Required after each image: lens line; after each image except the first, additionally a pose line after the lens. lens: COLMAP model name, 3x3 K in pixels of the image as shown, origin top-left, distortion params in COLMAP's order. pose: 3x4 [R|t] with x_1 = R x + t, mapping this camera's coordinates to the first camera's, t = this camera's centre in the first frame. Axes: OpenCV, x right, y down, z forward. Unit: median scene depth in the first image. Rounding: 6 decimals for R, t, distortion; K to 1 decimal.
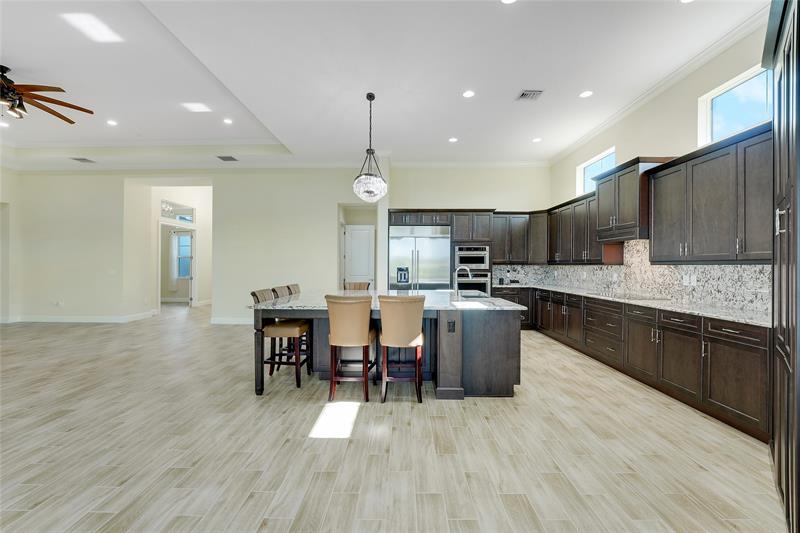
lens RADIAL K [[333.8, 0, 398.7], [0, 333.8, 266.4], [0, 0, 1]] dist [-0.025000, 0.003429]
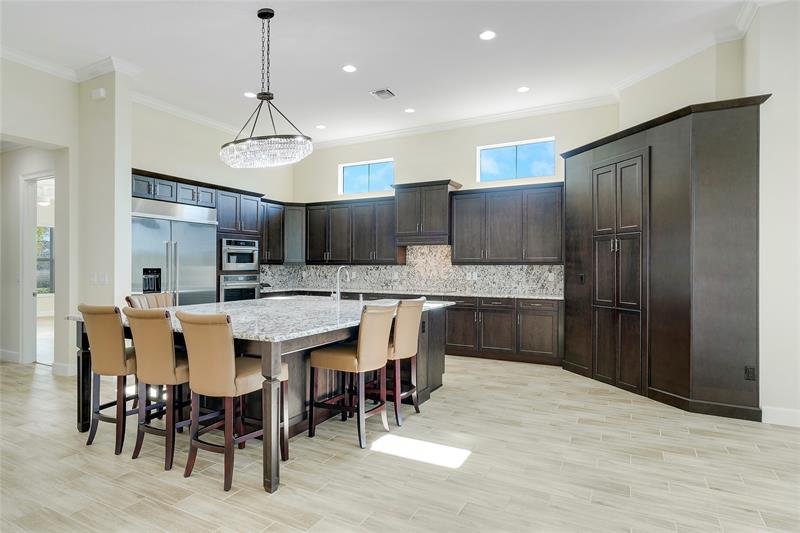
lens RADIAL K [[436.6, 0, 402.5], [0, 436.6, 268.9], [0, 0, 1]] dist [0.000151, 0.004282]
pose [[0.453748, -0.004583, 0.891118, -0.641668], [0.000597, 0.999988, 0.004839, 0.001621], [-0.891130, -0.001664, 0.453746, 0.298548]]
